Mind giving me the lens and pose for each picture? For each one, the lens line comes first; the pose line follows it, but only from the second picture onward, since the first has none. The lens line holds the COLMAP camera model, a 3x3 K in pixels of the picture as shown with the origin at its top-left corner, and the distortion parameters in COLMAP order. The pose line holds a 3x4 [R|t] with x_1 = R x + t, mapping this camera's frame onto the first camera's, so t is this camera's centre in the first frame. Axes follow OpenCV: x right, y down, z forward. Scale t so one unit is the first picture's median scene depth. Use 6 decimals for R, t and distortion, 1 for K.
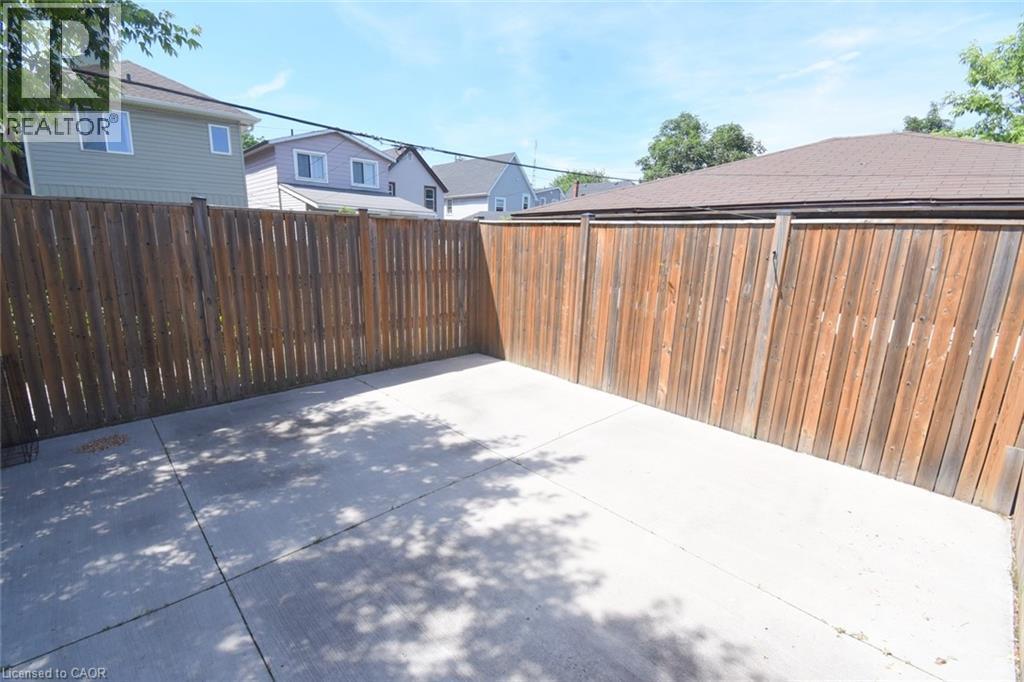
lens RADIAL K [[466.4, 0, 517.7], [0, 466.4, 330.9], [0, 0, 1]] dist [0.024589, -0.029070]
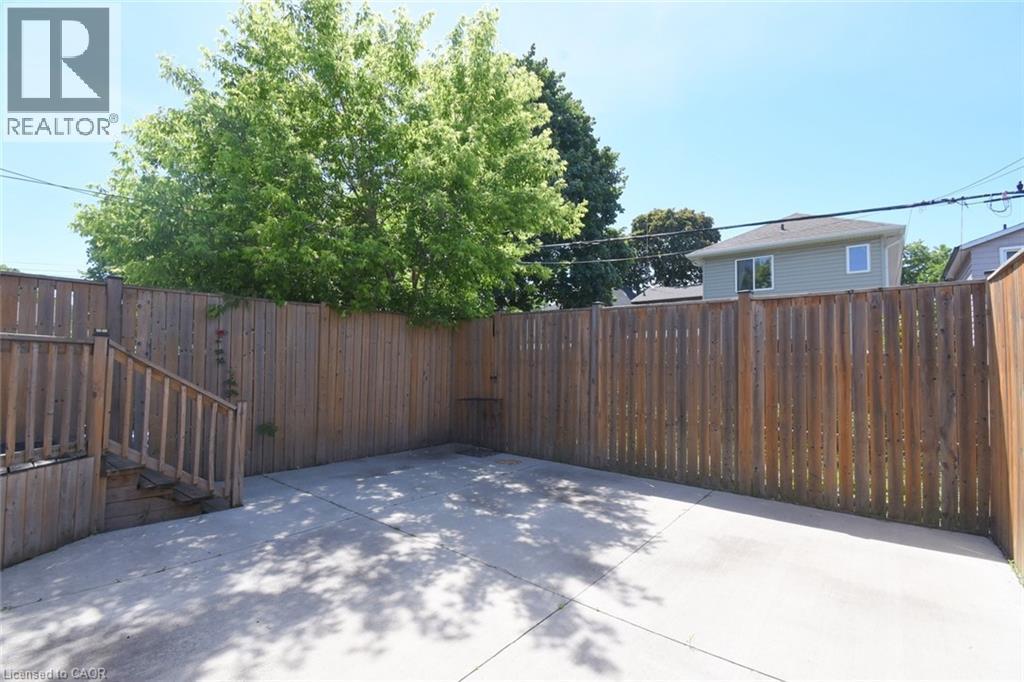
lens RADIAL K [[453.0, 0, 506.0], [0, 453.0, 343.2], [0, 0, 1]] dist [0.020545, -0.025783]
pose [[0.094878, -0.071911, -0.992888, 0.417863], [-0.209476, 0.973614, -0.090532, -0.003745], [0.973200, 0.216576, 0.077311, 0.506866]]
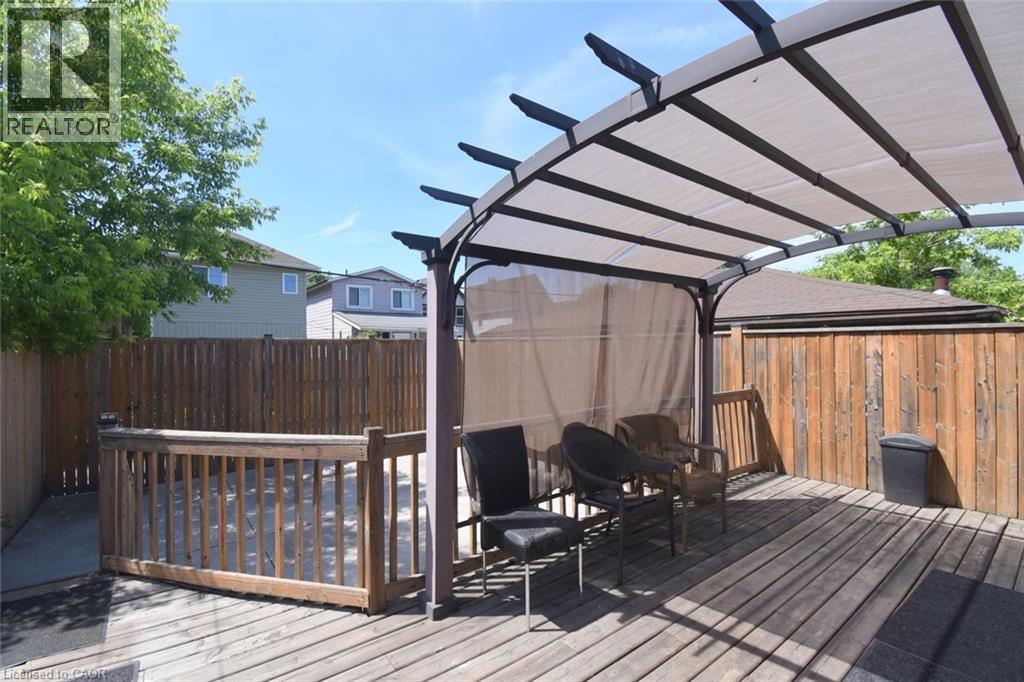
lens RADIAL K [[466.4, 0, 517.7], [0, 466.4, 330.9], [0, 0, 1]] dist [0.024589, -0.029070]
pose [[0.994286, -0.038399, -0.099603, 0.266131], [0.014831, 0.973702, -0.227340, 0.068974], [0.105713, 0.224564, 0.968708, -0.376631]]
